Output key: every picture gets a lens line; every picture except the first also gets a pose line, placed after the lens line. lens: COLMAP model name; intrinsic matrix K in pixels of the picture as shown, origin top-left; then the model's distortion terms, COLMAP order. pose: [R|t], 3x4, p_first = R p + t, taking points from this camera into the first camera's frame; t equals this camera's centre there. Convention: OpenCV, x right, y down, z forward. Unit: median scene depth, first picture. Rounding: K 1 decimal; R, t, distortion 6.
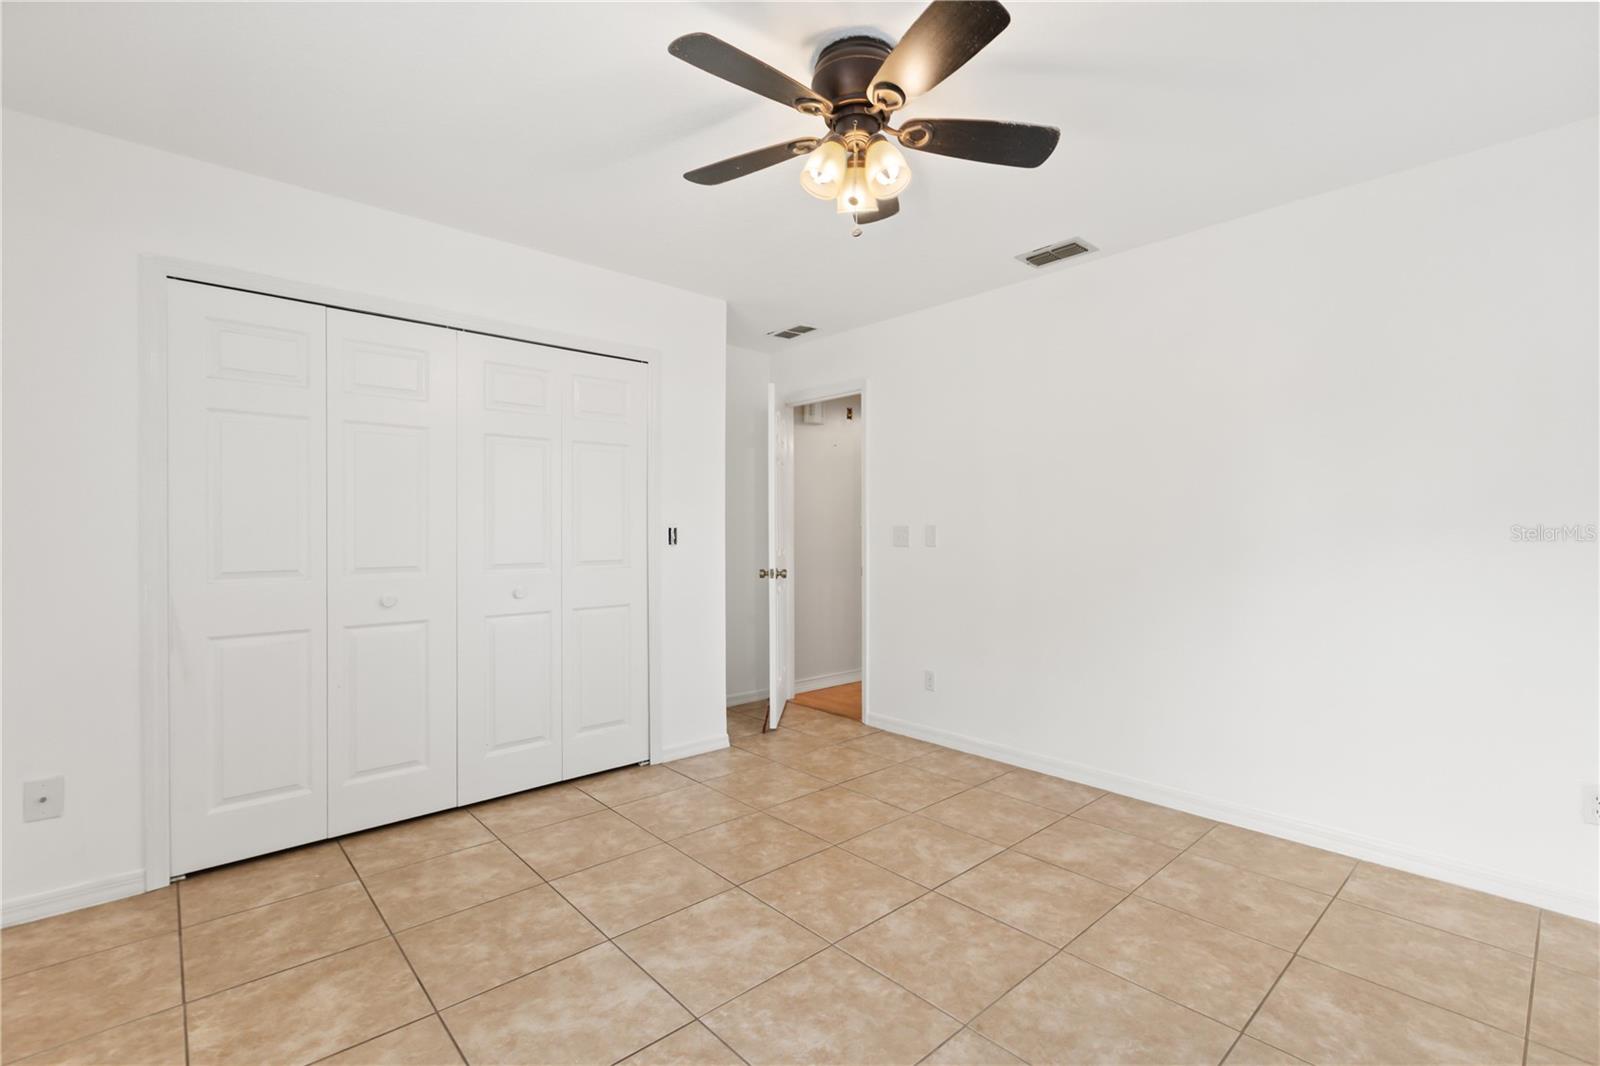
lens RADIAL K [[709.6, 0, 799.3], [0, 709.6, 533.0], [0, 0, 1]] dist [0.002295, -0.000224]
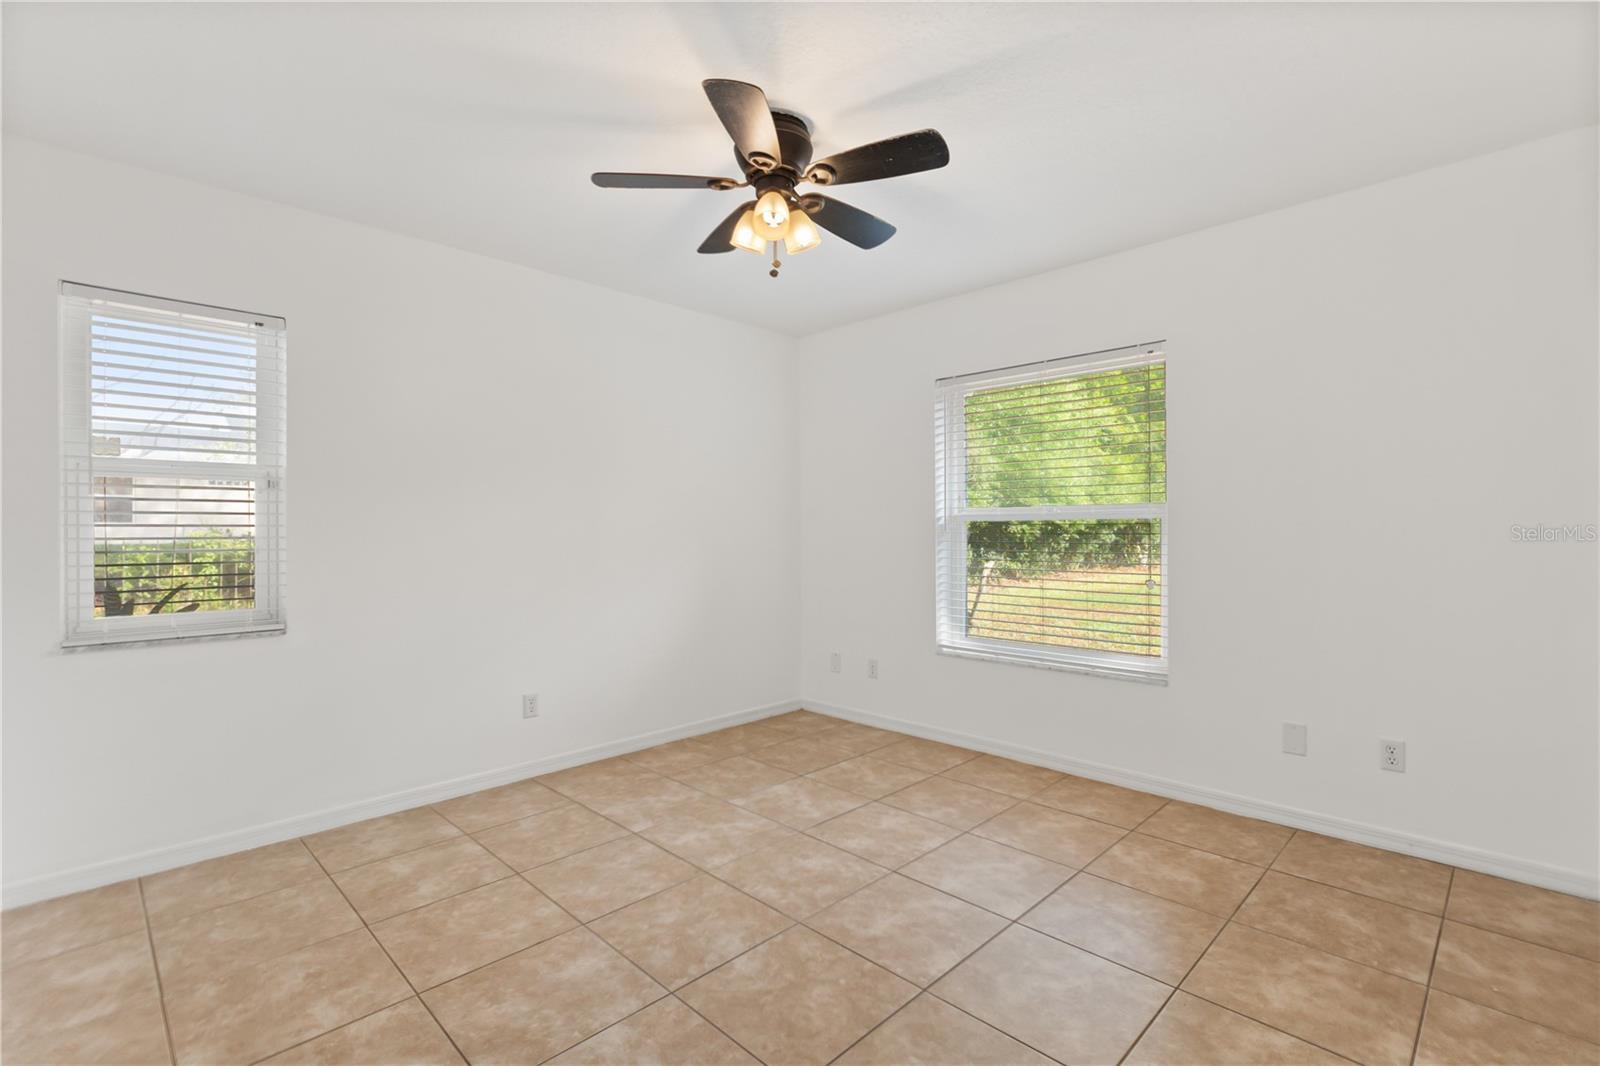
lens RADIAL K [[709.6, 0, 800.9], [0, 709.6, 531.2], [0, 0, 1]] dist [0.002295, -0.000224]
pose [[-0.998292, 0.005678, -0.058147, 0.097025], [0.005567, 0.999982, 0.002062, 0.000013], [0.058157, 0.001735, -0.998306, 1.952629]]
